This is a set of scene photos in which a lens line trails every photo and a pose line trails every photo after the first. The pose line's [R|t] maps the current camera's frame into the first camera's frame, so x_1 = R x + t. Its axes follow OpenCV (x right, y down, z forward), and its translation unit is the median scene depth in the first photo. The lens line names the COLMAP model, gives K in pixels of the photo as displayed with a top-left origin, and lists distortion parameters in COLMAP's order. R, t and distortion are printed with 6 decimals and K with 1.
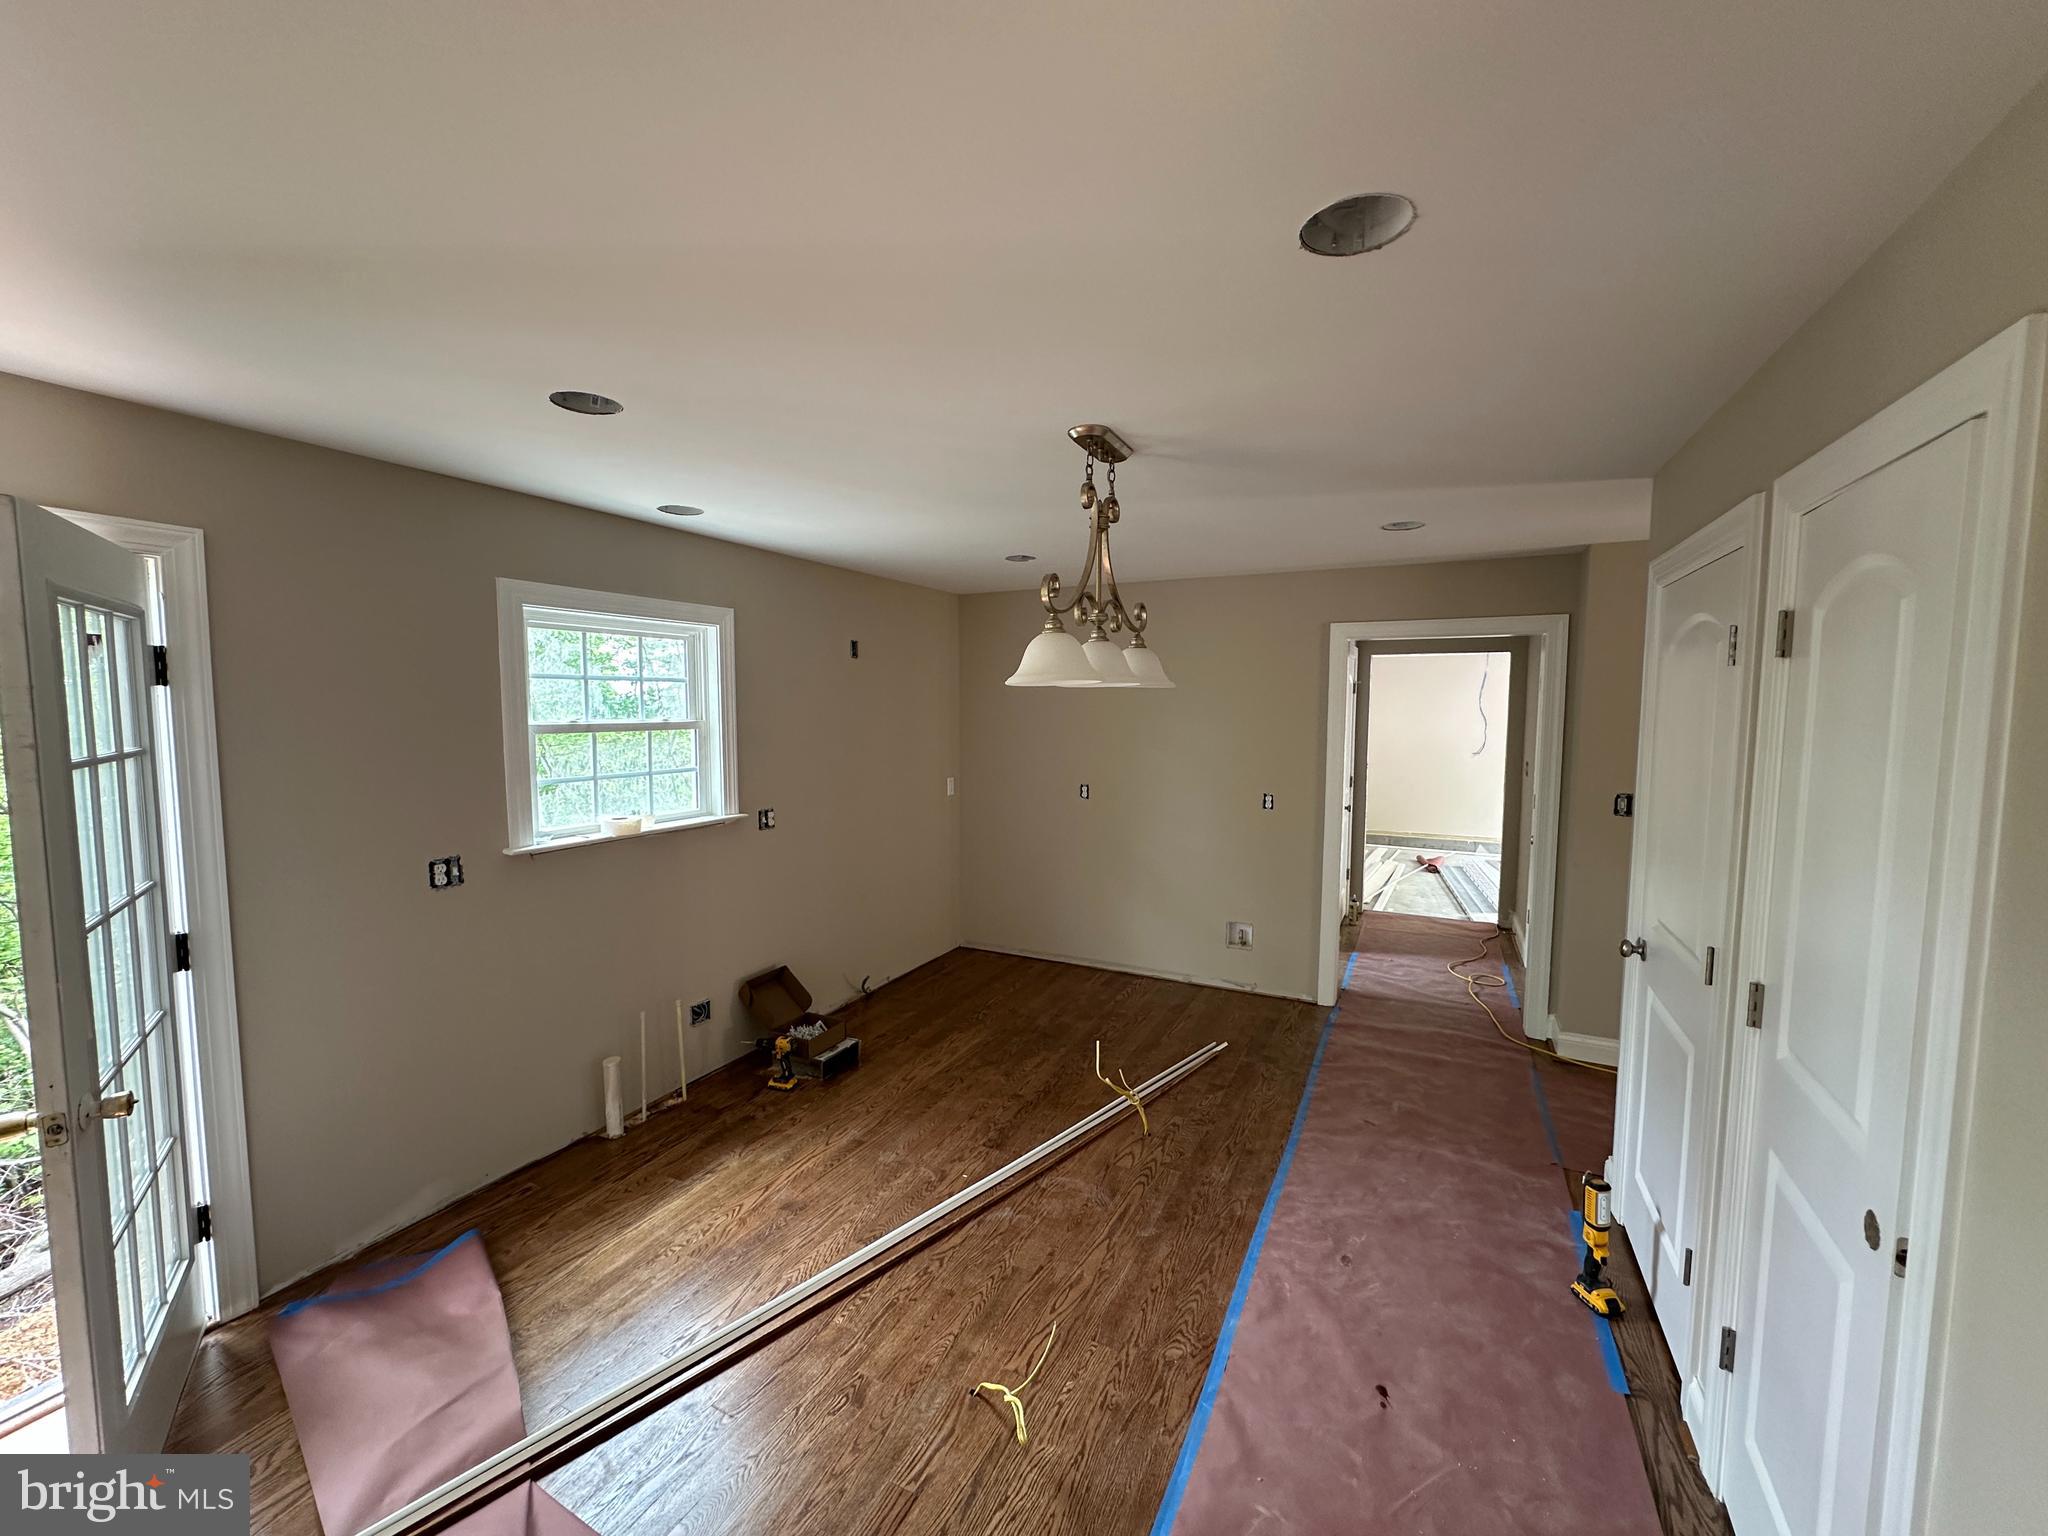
lens RADIAL K [[818.2, 0, 1024.0], [0, 818.2, 768.0], [0, 0, 1]] dist [-0.001516, 0.000486]
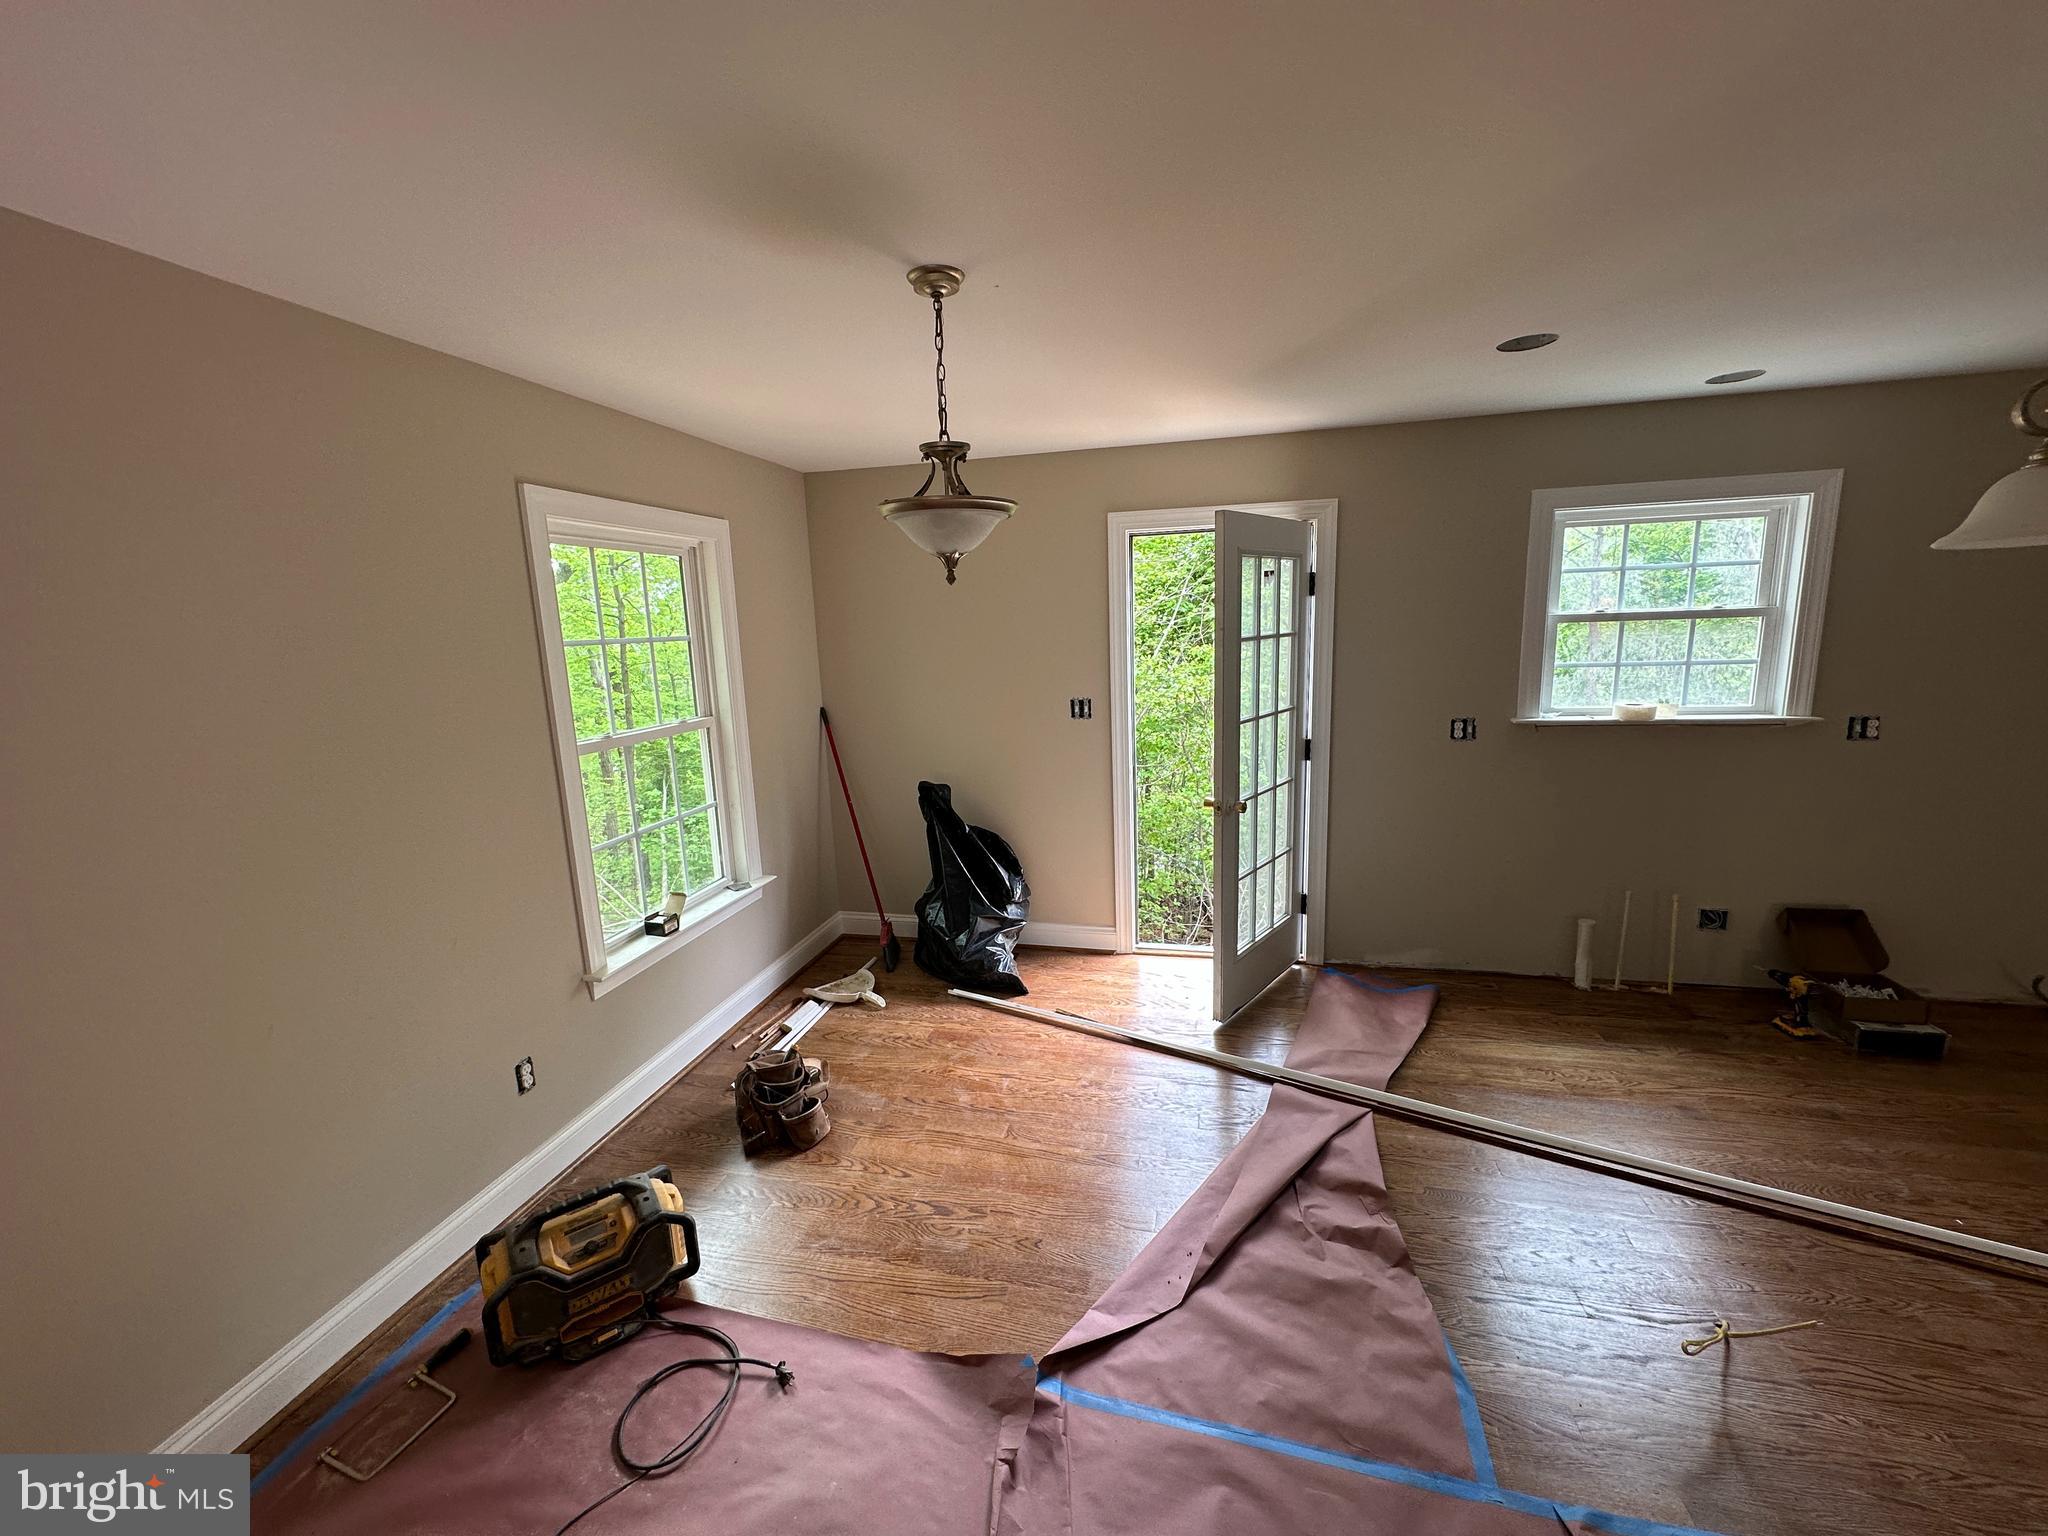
lens RADIAL K [[811.5, 0, 1024.0], [0, 811.5, 768.0], [0, 0, 1]] dist [-0.003185, -0.000067]
pose [[0.227209, 0.163511, -0.960021, 0.343387], [-0.037428, 0.986541, 0.159170, 0.006449], [0.973127, -0.000233, 0.230271, 0.003607]]
